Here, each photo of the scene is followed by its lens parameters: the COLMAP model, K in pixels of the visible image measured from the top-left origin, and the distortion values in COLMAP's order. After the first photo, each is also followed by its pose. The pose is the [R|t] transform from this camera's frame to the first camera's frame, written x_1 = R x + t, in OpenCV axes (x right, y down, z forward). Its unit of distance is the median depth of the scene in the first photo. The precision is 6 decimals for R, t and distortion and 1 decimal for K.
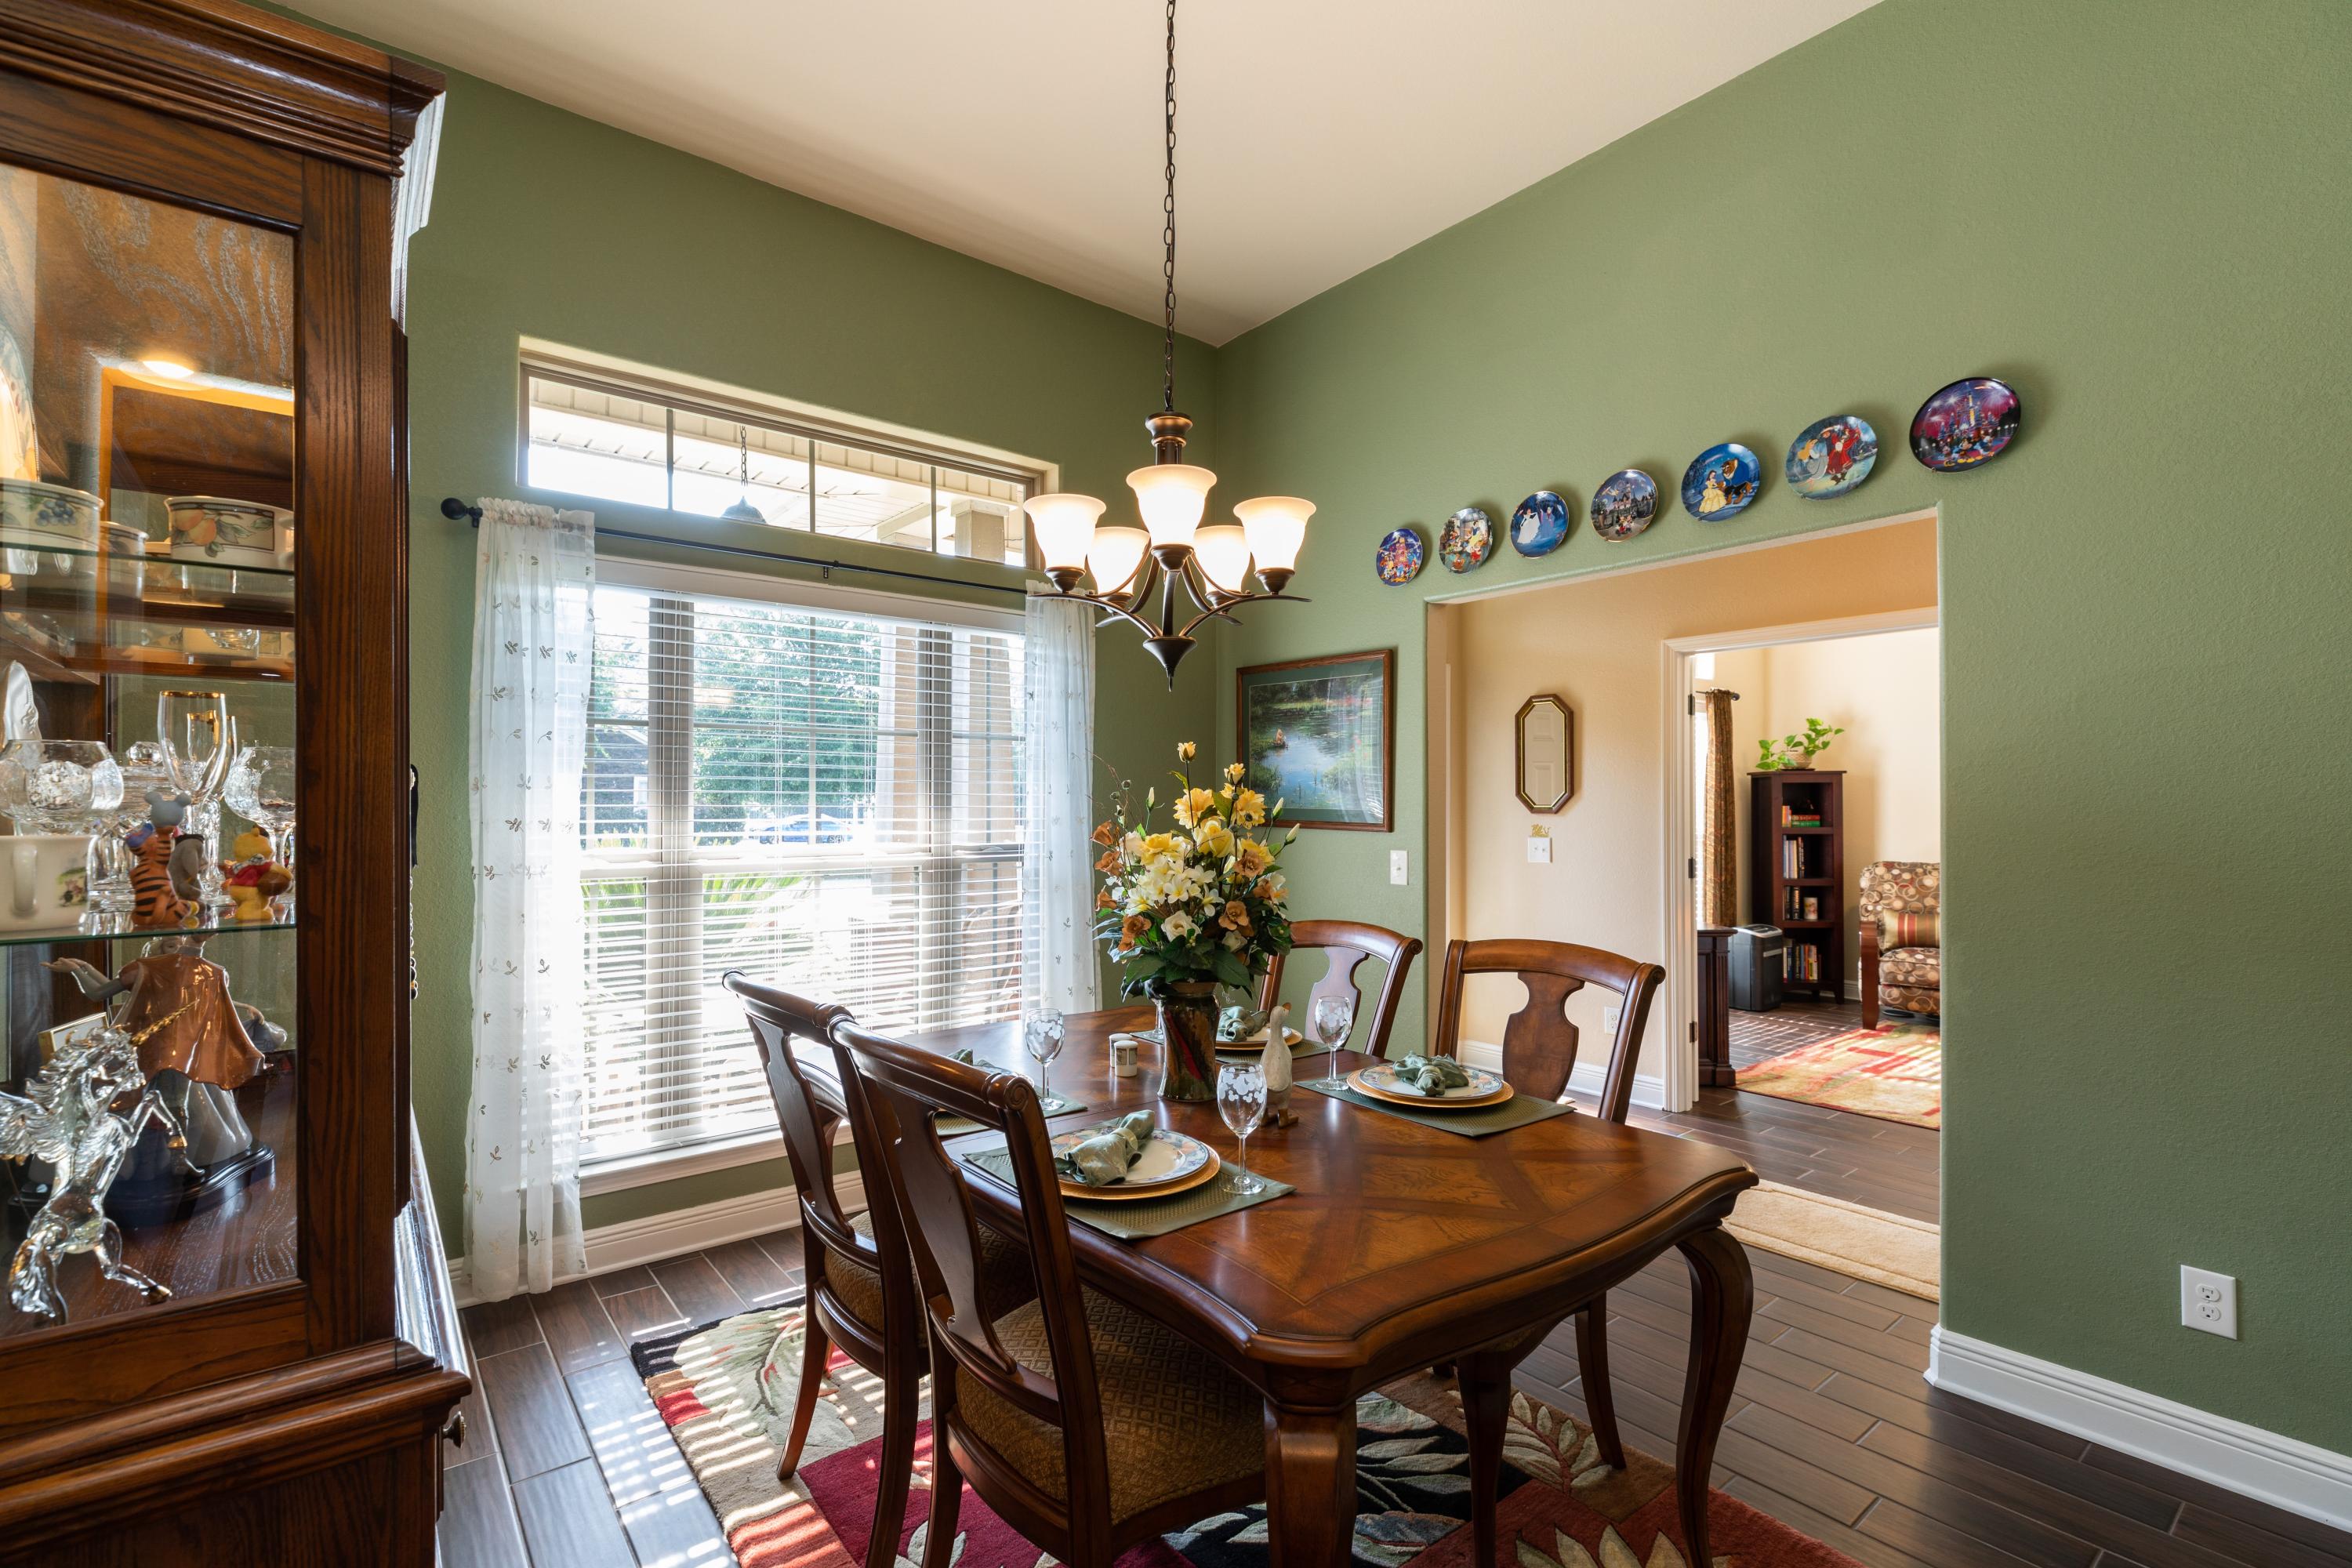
lens RADIAL K [[1050.7, 0, 1176.8], [0, 1050.7, 804.2], [0, 0, 1]] dist [0.004065, 0.000811]
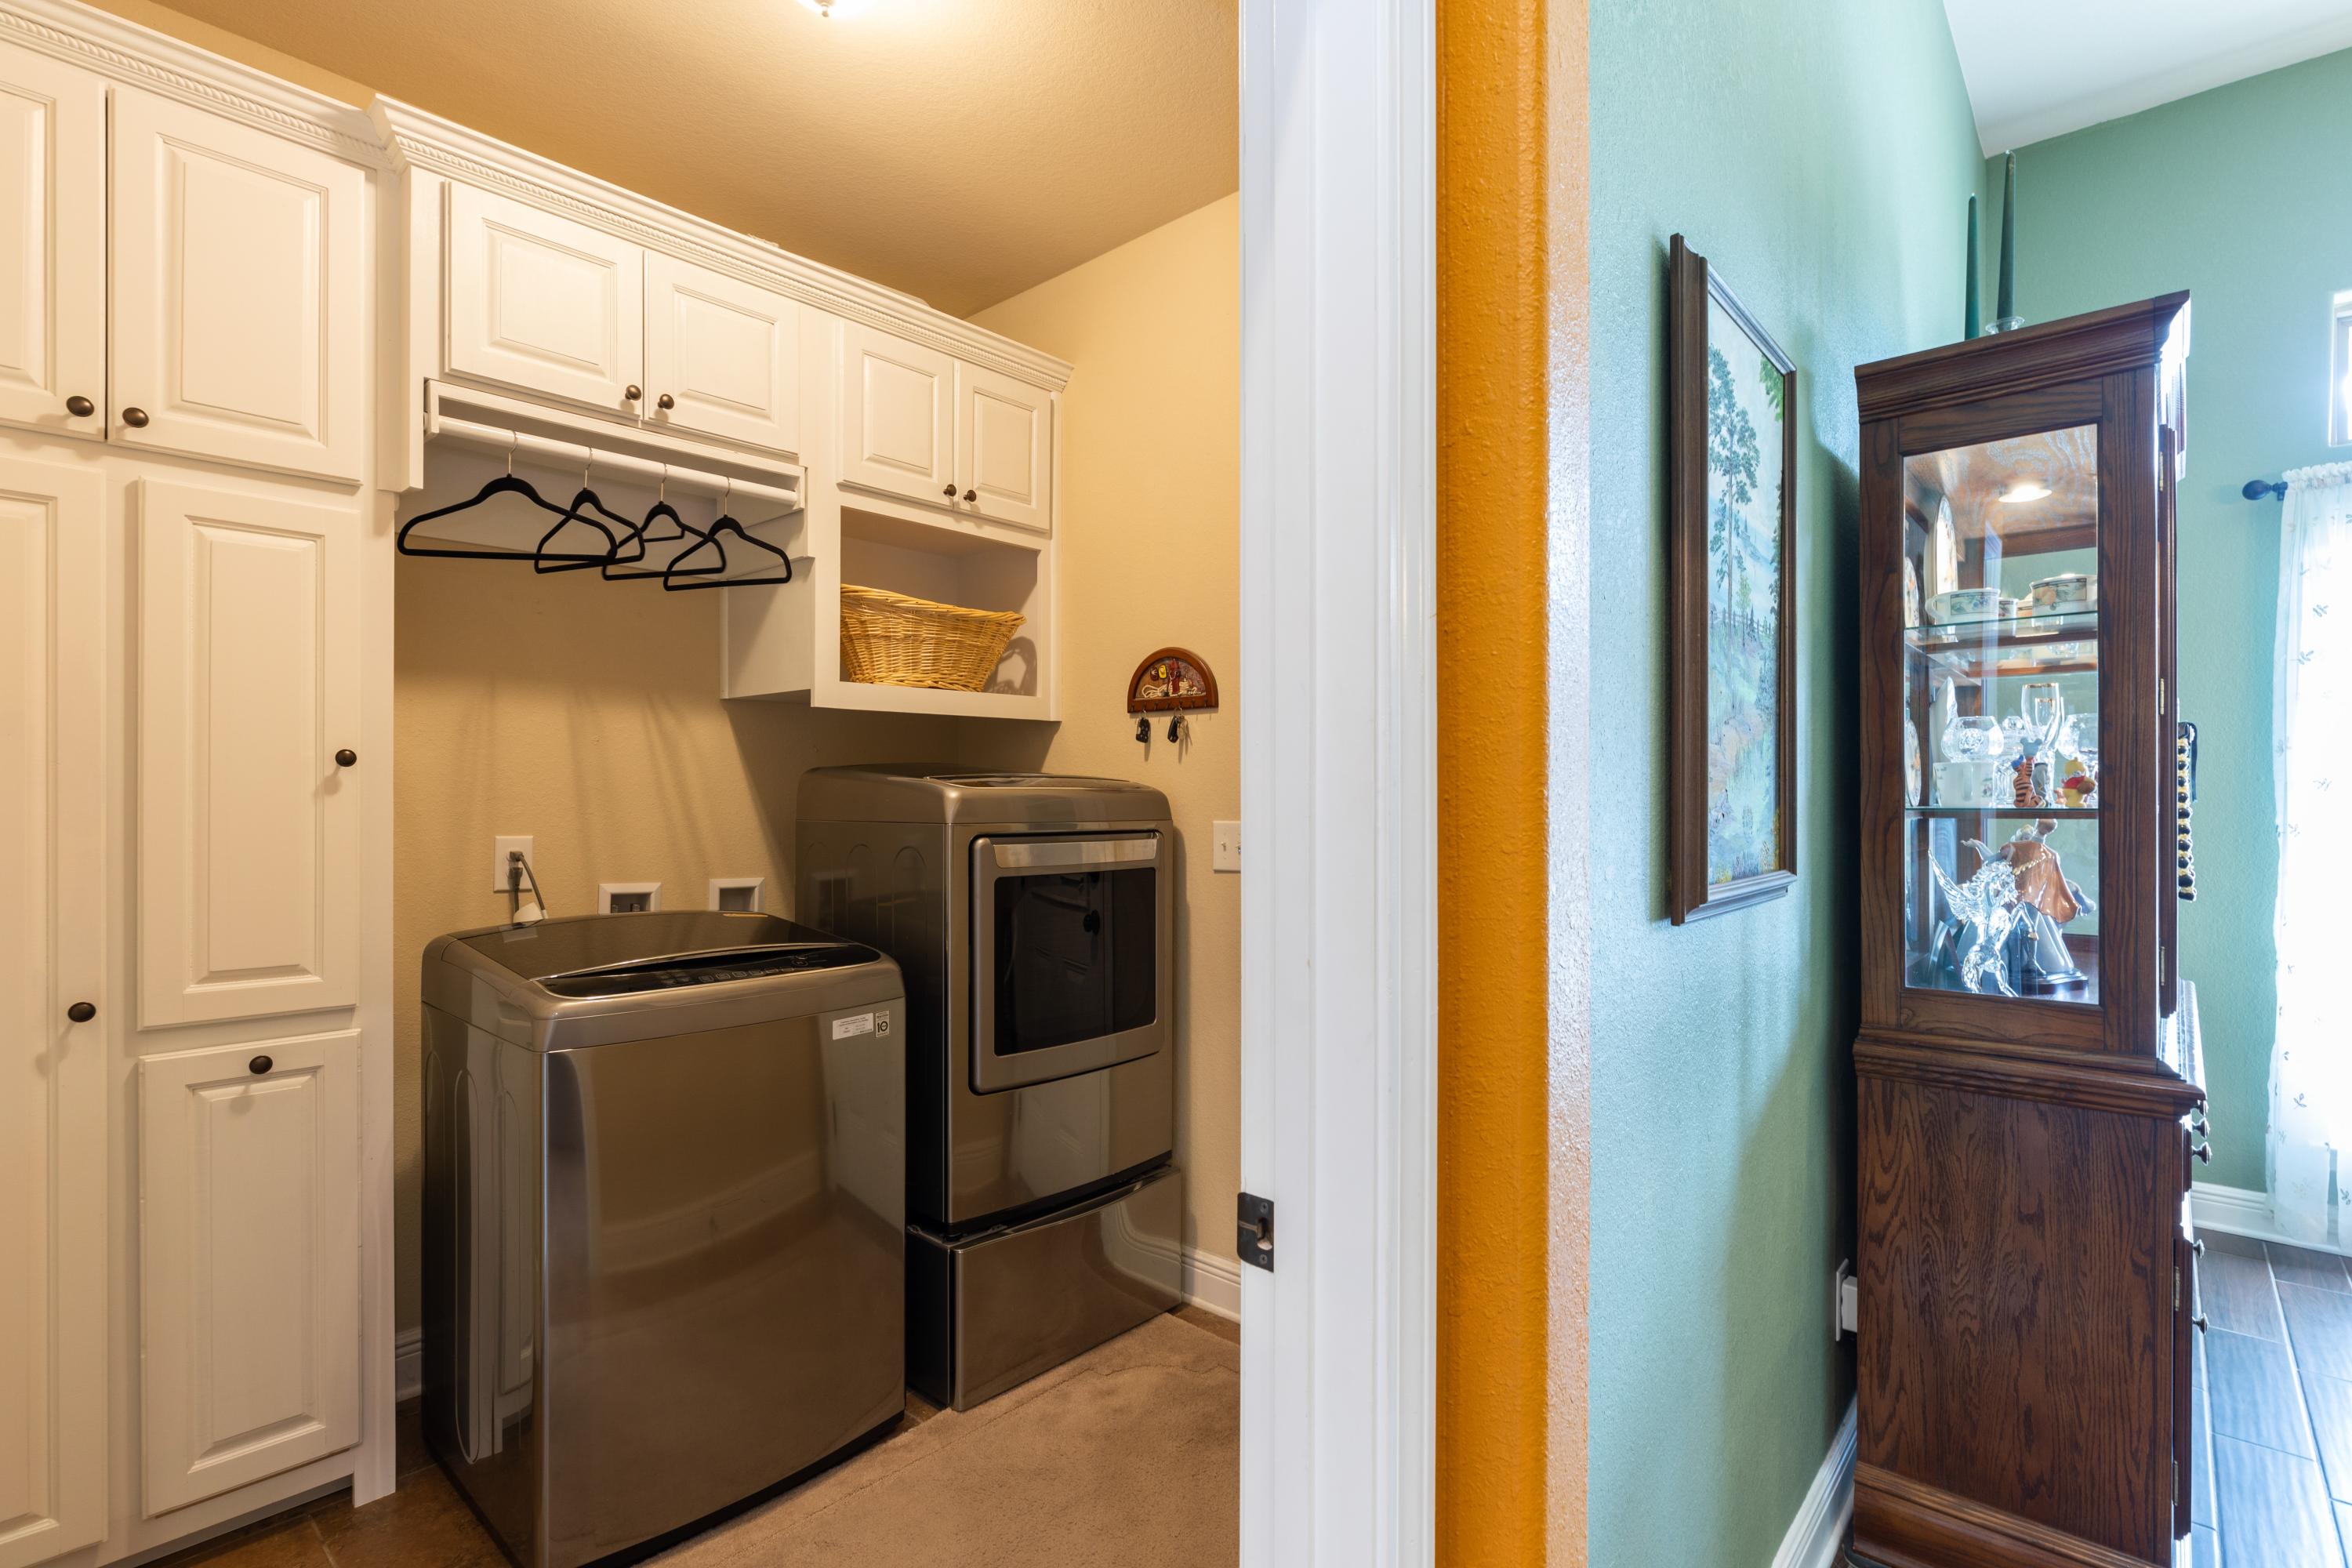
lens RADIAL K [[1092.3, 0, 1157.1], [0, 1092.3, 795.5], [0, 0, 1]] dist [-0.005677, 0.000290]
pose [[0.151033, 0.001574, -0.988527, 0.575339], [-0.000231, 0.999999, 0.001557, 0.069984], [0.988529, -0.000007, 0.151033, -0.658949]]
